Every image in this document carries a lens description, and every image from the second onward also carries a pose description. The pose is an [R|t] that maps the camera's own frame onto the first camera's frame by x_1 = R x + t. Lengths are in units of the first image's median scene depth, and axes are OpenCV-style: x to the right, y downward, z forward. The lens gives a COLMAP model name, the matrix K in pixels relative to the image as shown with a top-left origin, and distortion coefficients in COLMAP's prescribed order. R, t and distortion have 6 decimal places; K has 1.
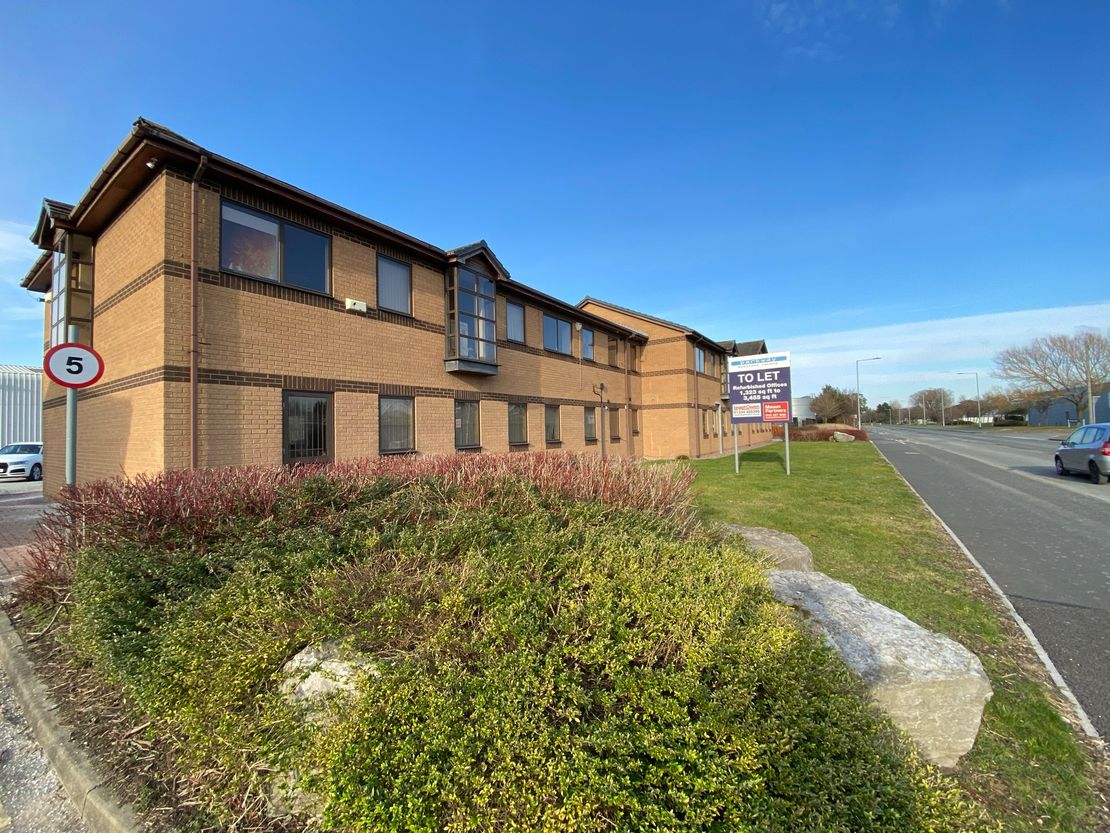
lens RADIAL K [[452.5, 0, 555.0], [0, 452.5, 416.5], [0, 0, 1]] dist [-0.000644, -0.000137]
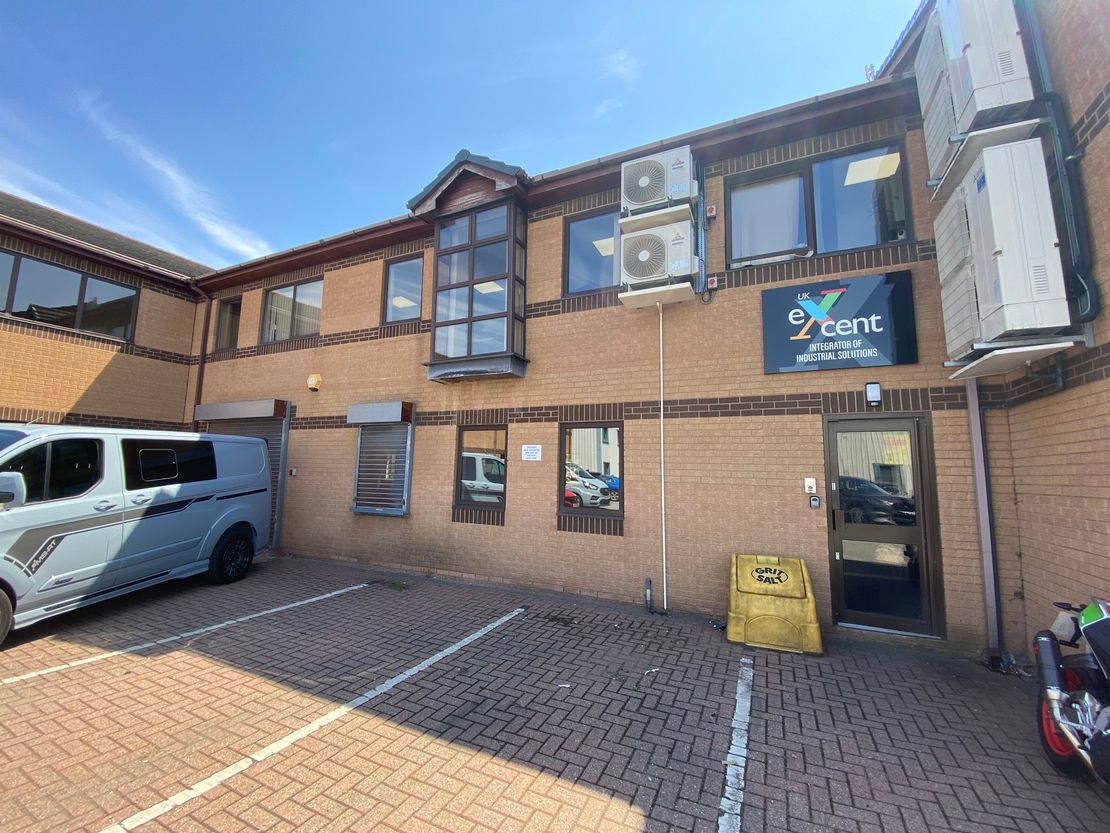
lens RADIAL K [[452.5, 0, 555.0], [0, 452.5, 416.5], [0, 0, 1]] dist [-0.000644, -0.000137]
pose [[0.151773, -0.071535, -0.985823, 0.419612], [0.021593, 0.997380, -0.069049, -0.005854], [0.988179, -0.010807, 0.152920, 1.055277]]
